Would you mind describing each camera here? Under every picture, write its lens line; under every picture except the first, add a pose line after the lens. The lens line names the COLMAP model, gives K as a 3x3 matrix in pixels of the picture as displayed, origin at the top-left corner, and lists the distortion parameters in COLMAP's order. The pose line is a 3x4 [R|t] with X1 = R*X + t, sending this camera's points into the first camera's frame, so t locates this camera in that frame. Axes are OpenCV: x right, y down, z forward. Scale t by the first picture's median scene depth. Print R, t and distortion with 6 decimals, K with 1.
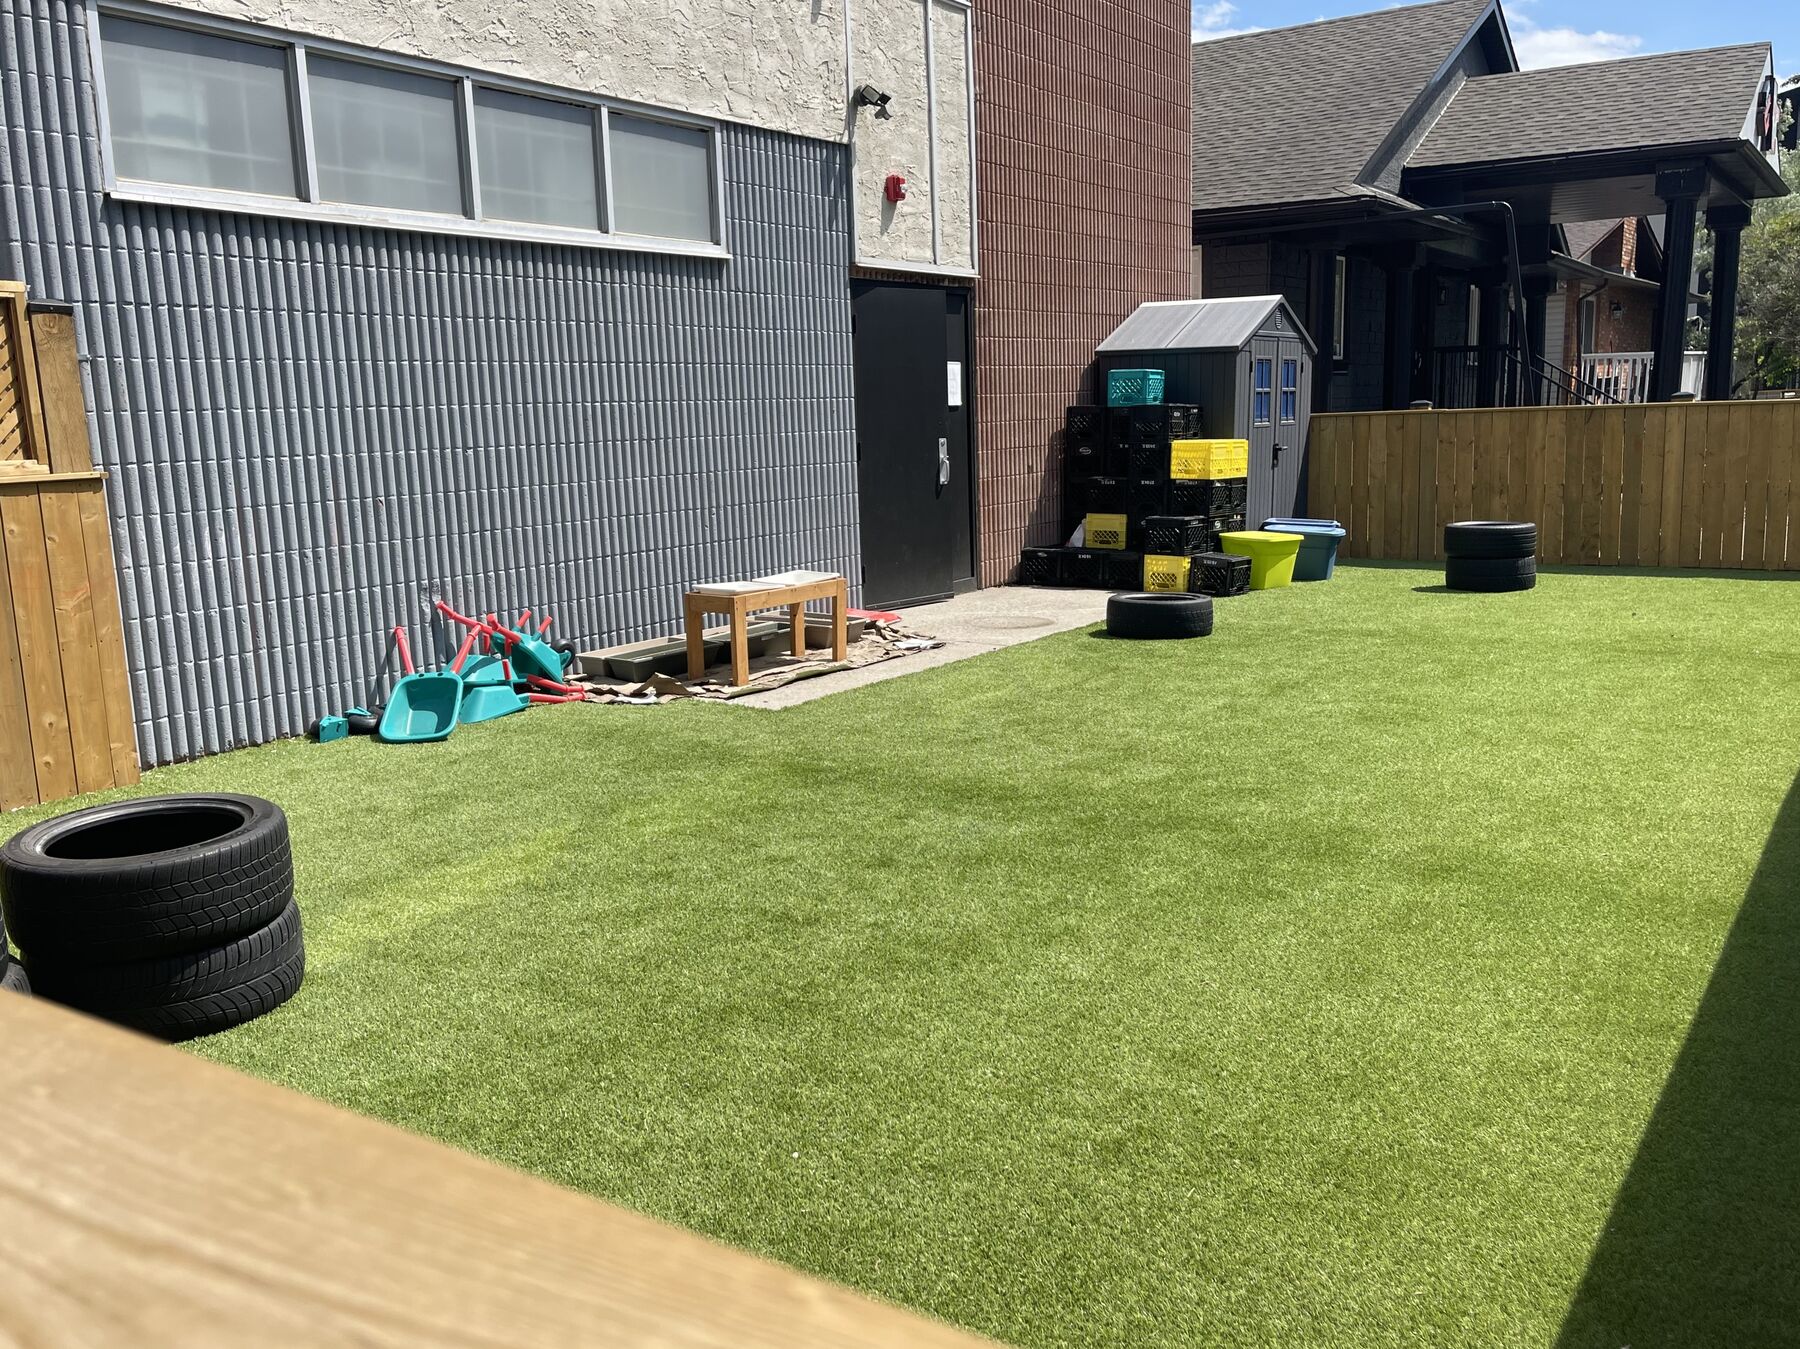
lens RADIAL K [[1541.0, 0, 907.7], [0, 1541.0, 678.1], [0, 0, 1]] dist [0.049177, -0.070631]
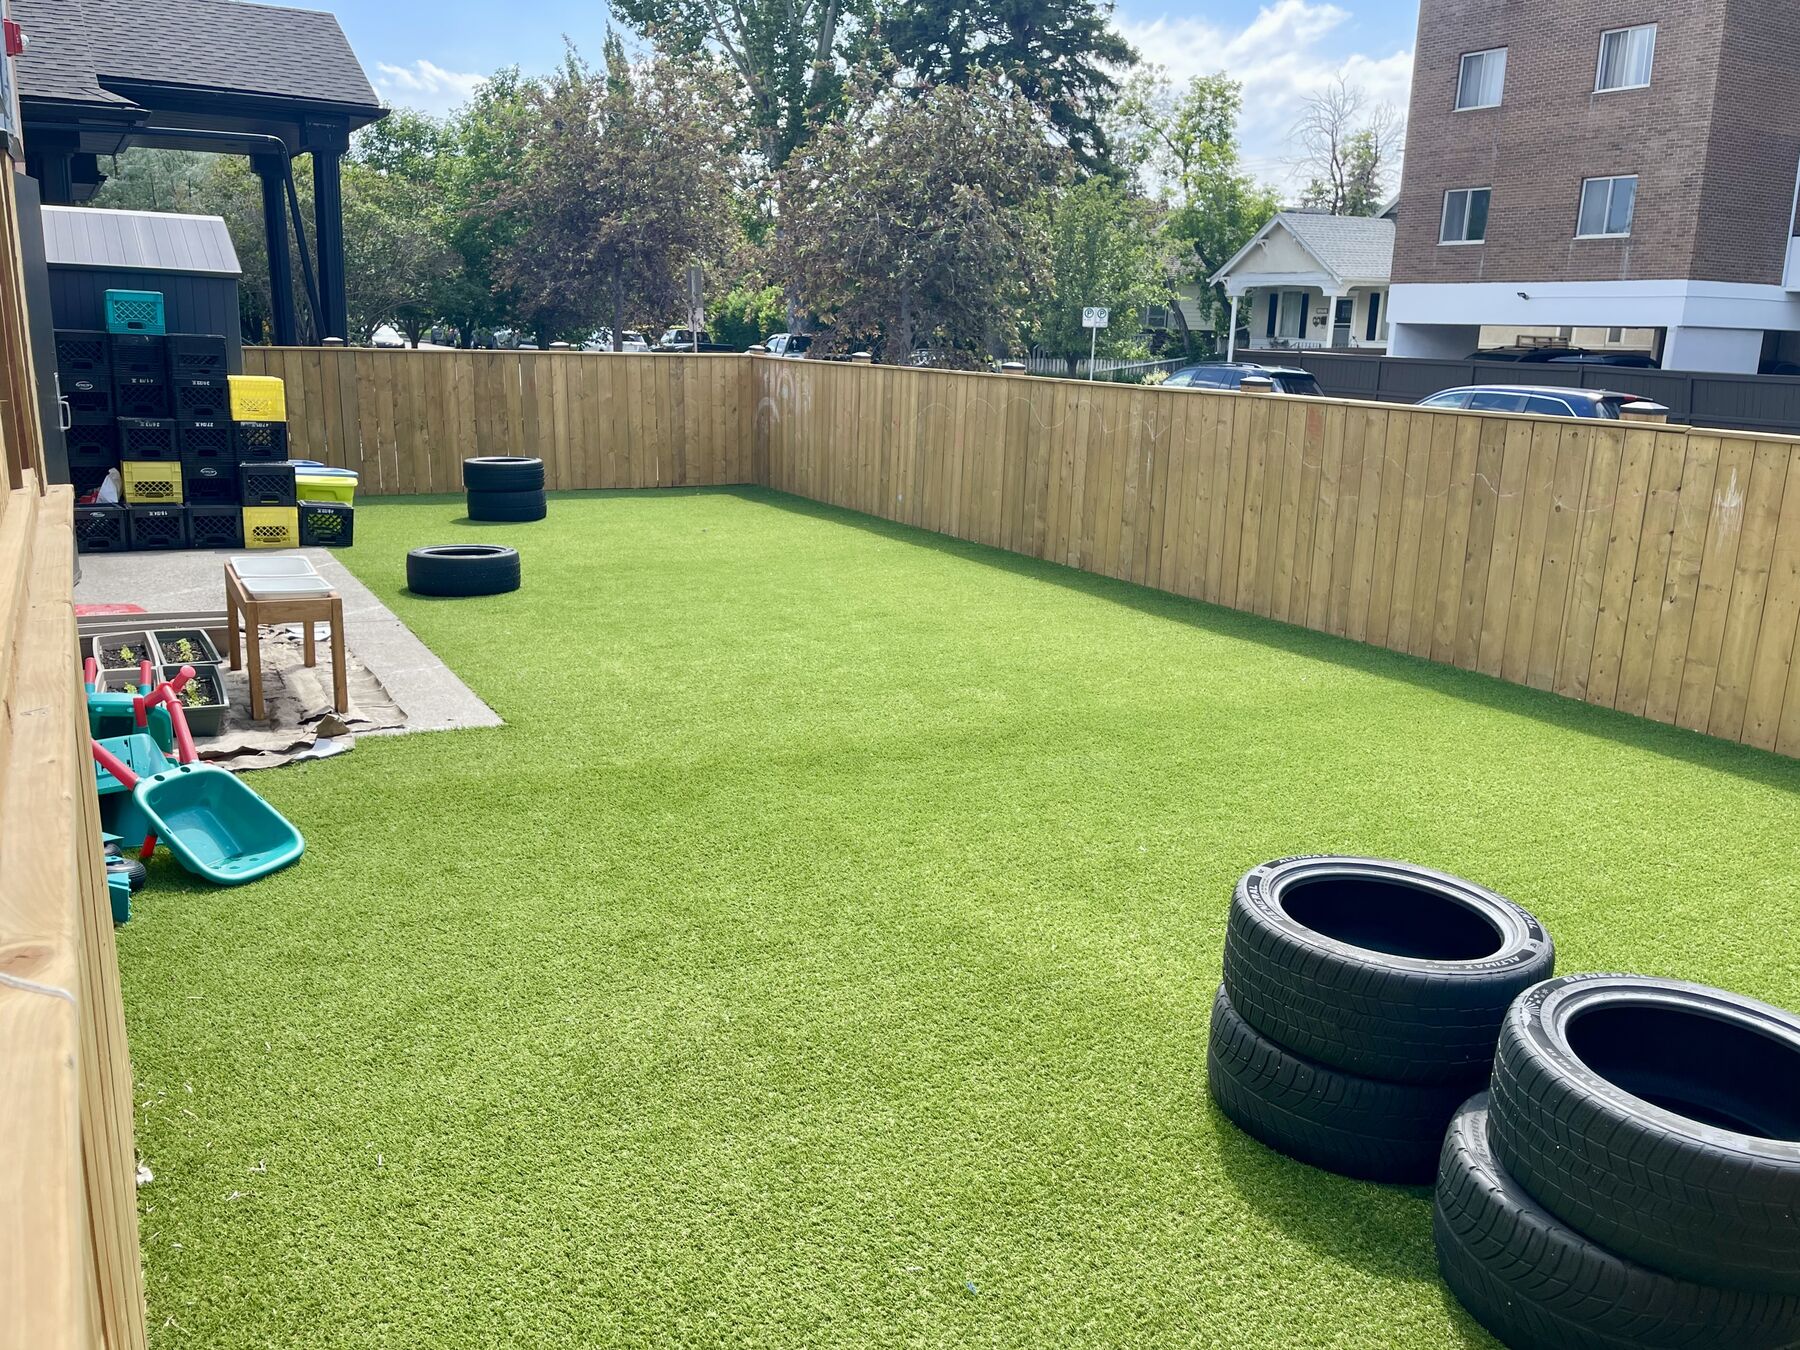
lens RADIAL K [[1443.8, 0, 897.9], [0, 1443.8, 674.0], [0, 0, 1]] dist [-0.008325, 0.000674]
pose [[0.453508, -0.164759, 0.875891, -0.637107], [0.107033, 0.985720, 0.130000, -0.080258], [-0.884802, 0.034793, 0.464666, 0.429388]]
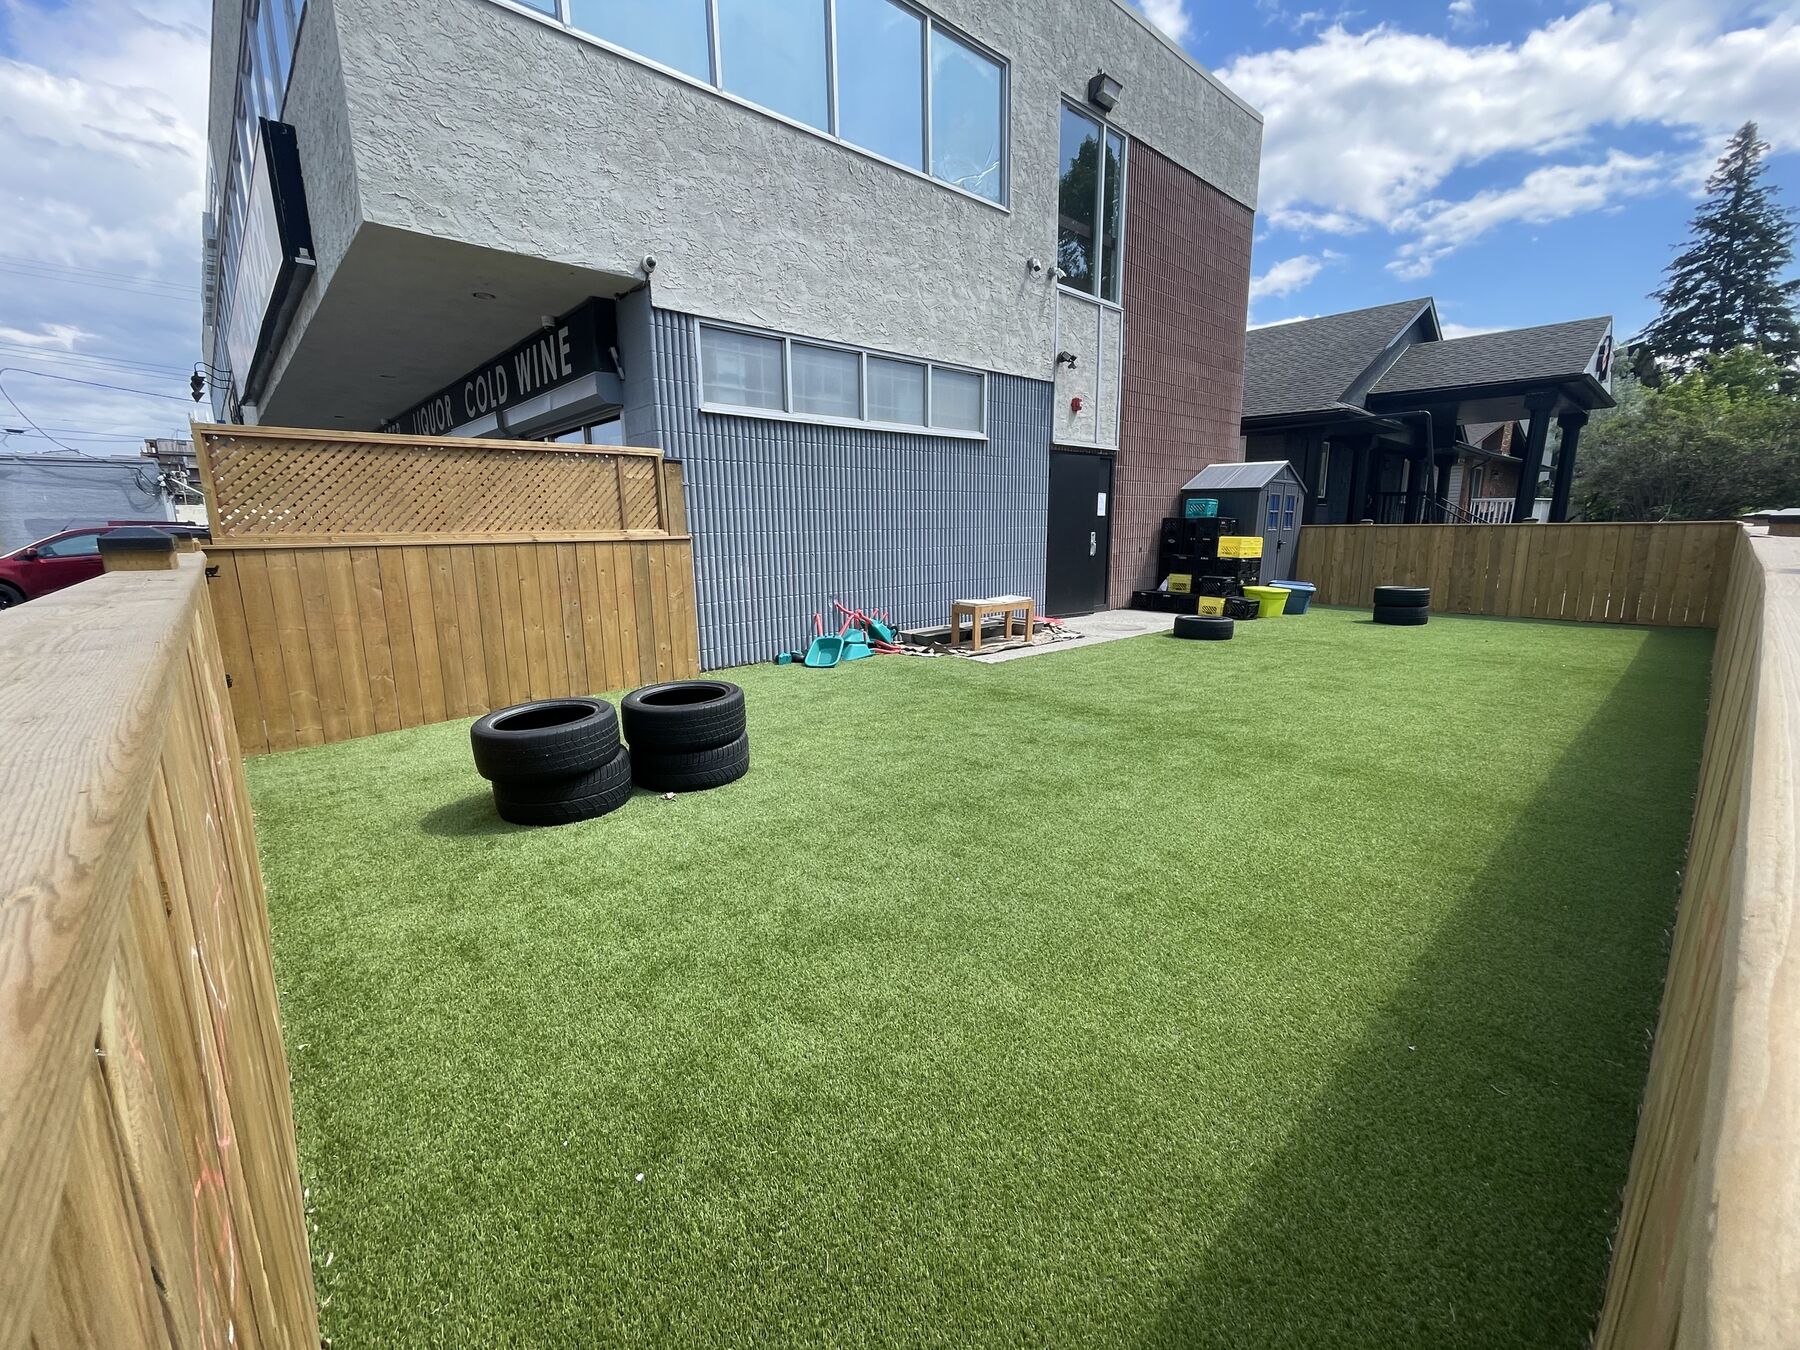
lens RADIAL K [[749.6, 0, 896.1], [0, 749.6, 676.4], [0, 0, 1]] dist [-0.015893, 0.000492]
pose [[0.969523, 0.065528, -0.236074, 0.023594], [-0.058210, 0.997587, 0.037845, 0.007695], [0.237984, -0.022949, 0.970998, 0.025097]]
